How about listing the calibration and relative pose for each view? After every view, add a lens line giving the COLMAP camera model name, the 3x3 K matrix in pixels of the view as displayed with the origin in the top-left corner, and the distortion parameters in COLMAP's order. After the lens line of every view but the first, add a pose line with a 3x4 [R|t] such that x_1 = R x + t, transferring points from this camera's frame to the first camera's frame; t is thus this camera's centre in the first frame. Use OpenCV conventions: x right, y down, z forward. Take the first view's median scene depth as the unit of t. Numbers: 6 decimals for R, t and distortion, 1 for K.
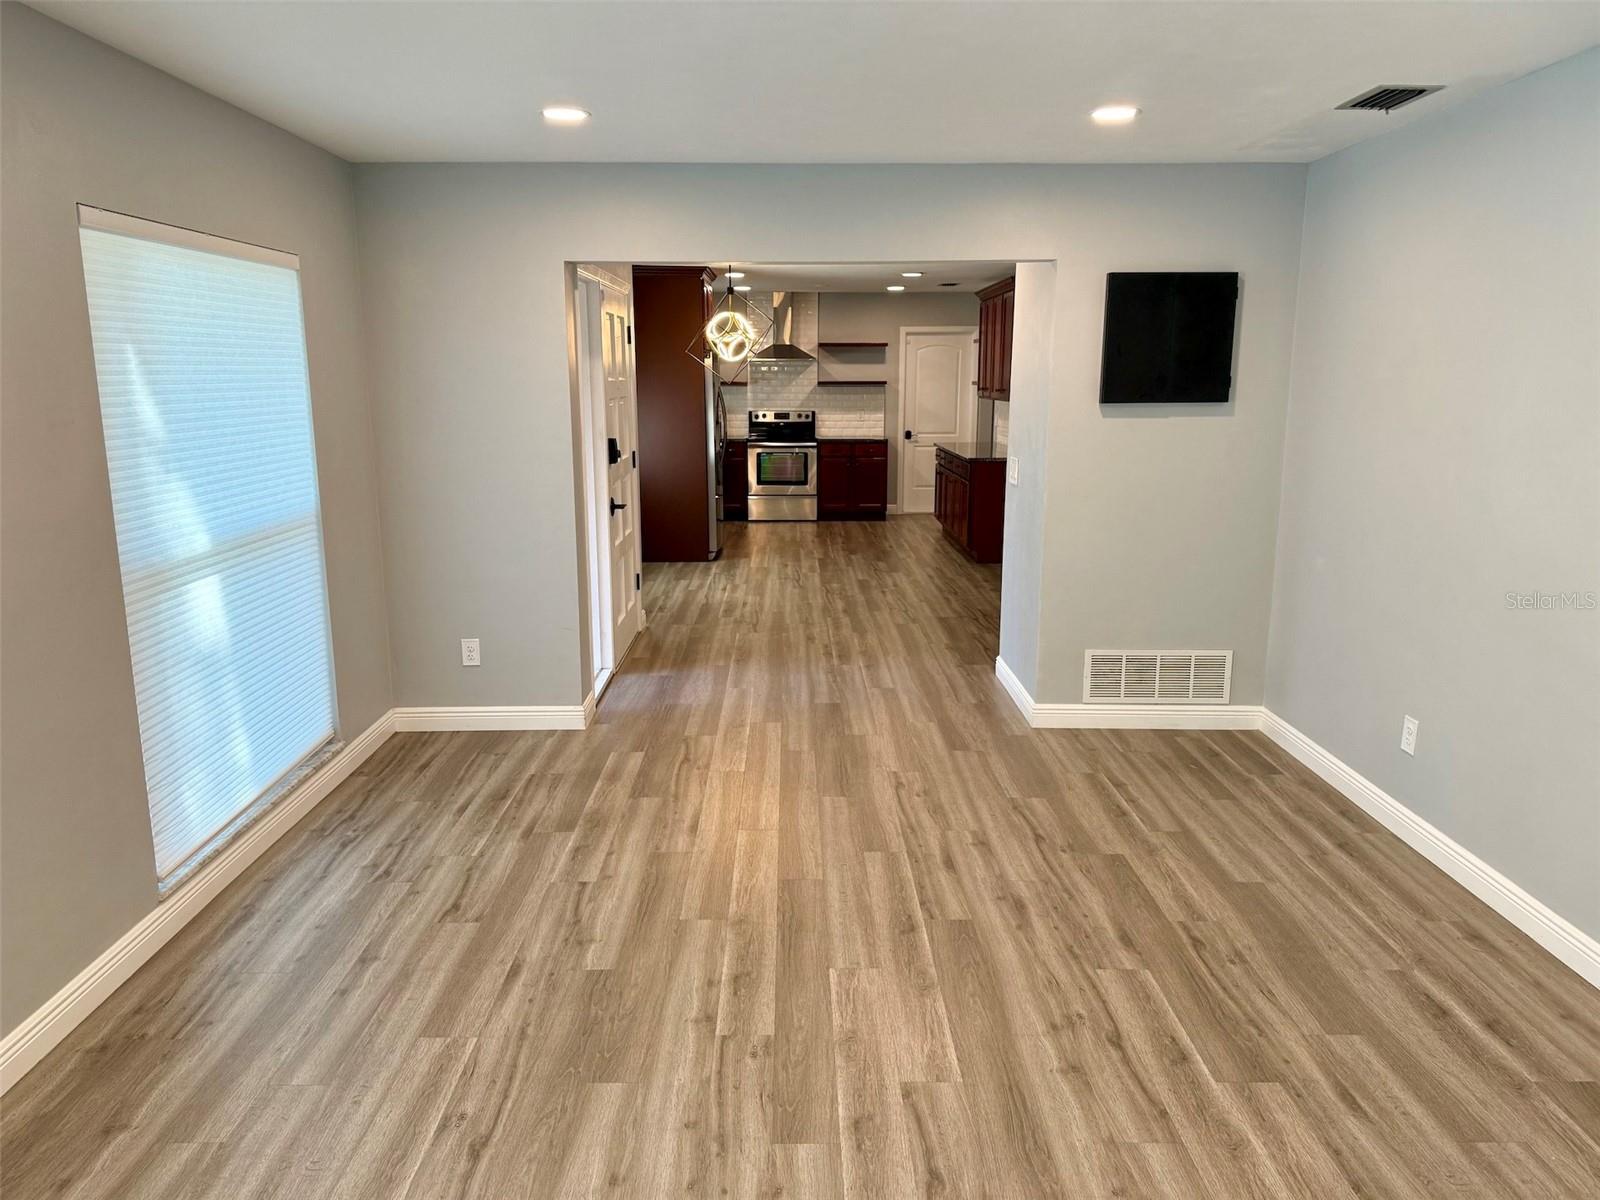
lens RADIAL K [[1127.8, 0, 808.7], [0, 1127.8, 571.7], [0, 0, 1]] dist [0.061227, -0.085275]
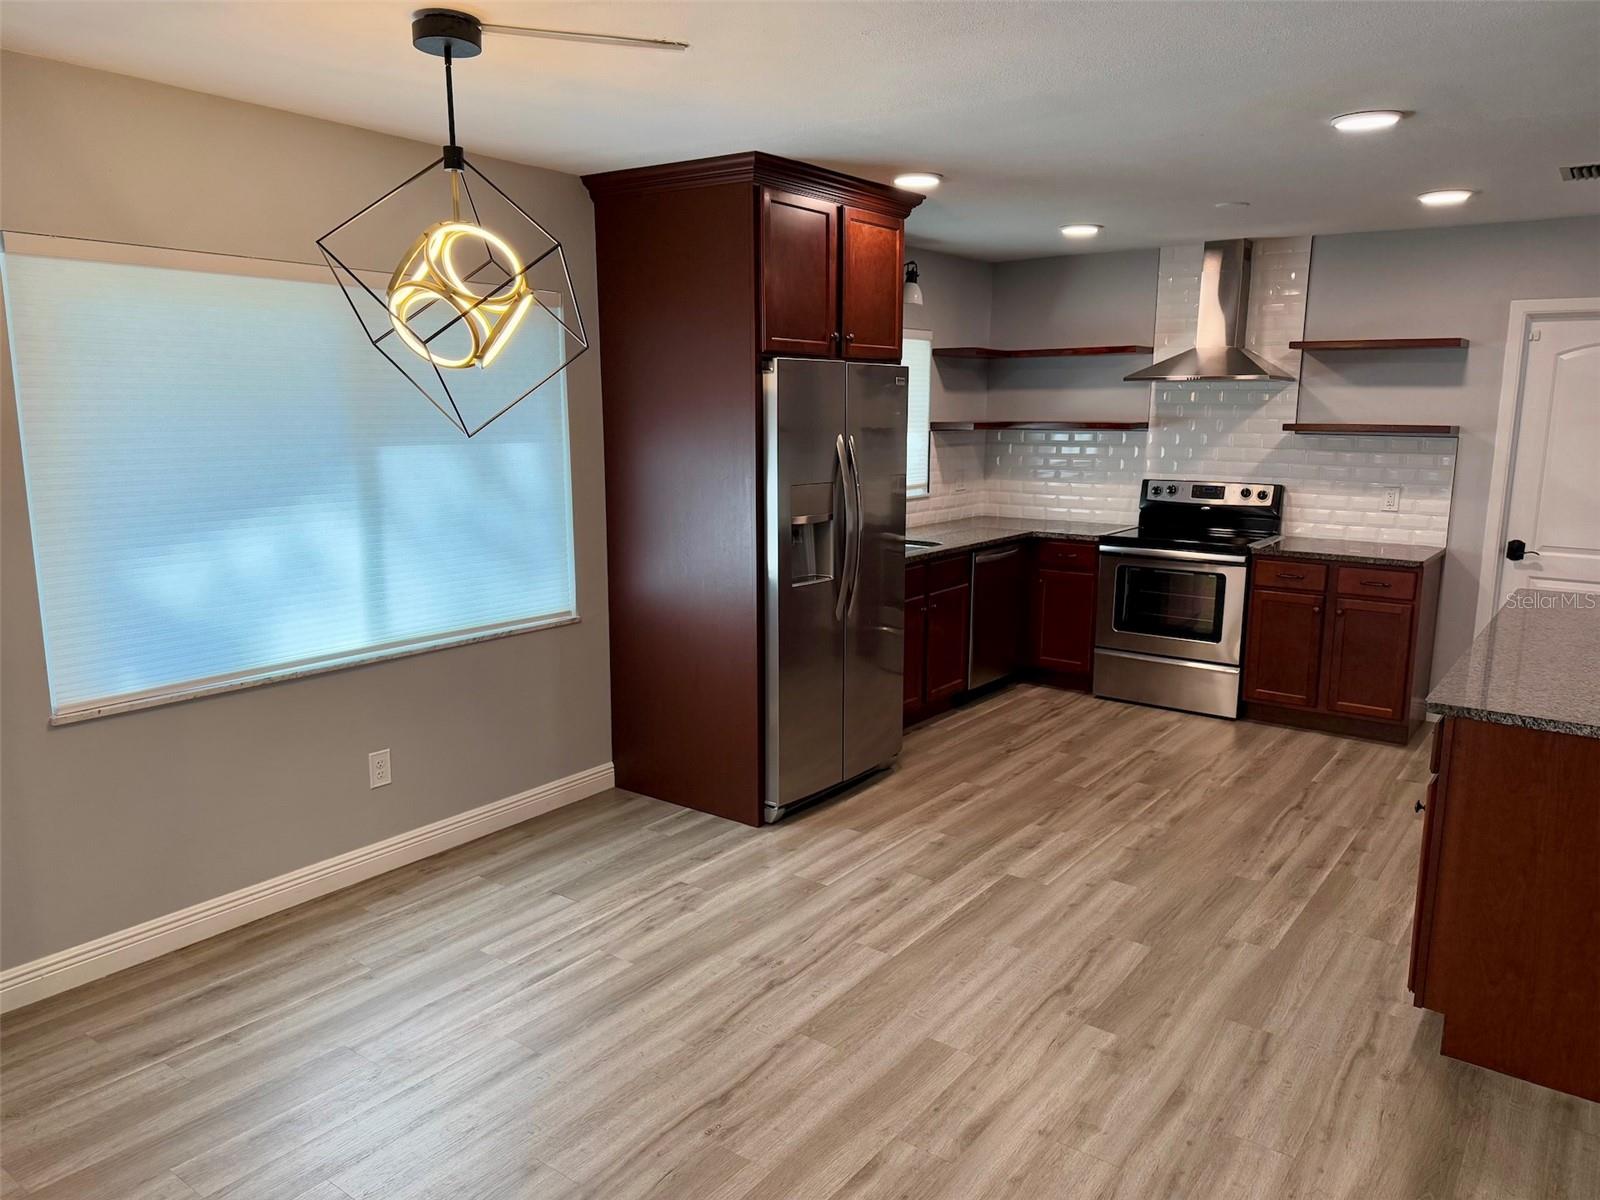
lens RADIAL K [[1152.8, 0, 767.8], [0, 1152.8, 606.3], [0, 0, 1]] dist [0.055951, -0.114850]
pose [[0.779825, 0.113752, -0.615576, 0.143995], [-0.116293, 0.992559, 0.036093, -0.084507], [0.615101, 0.043441, 0.787251, 0.487101]]
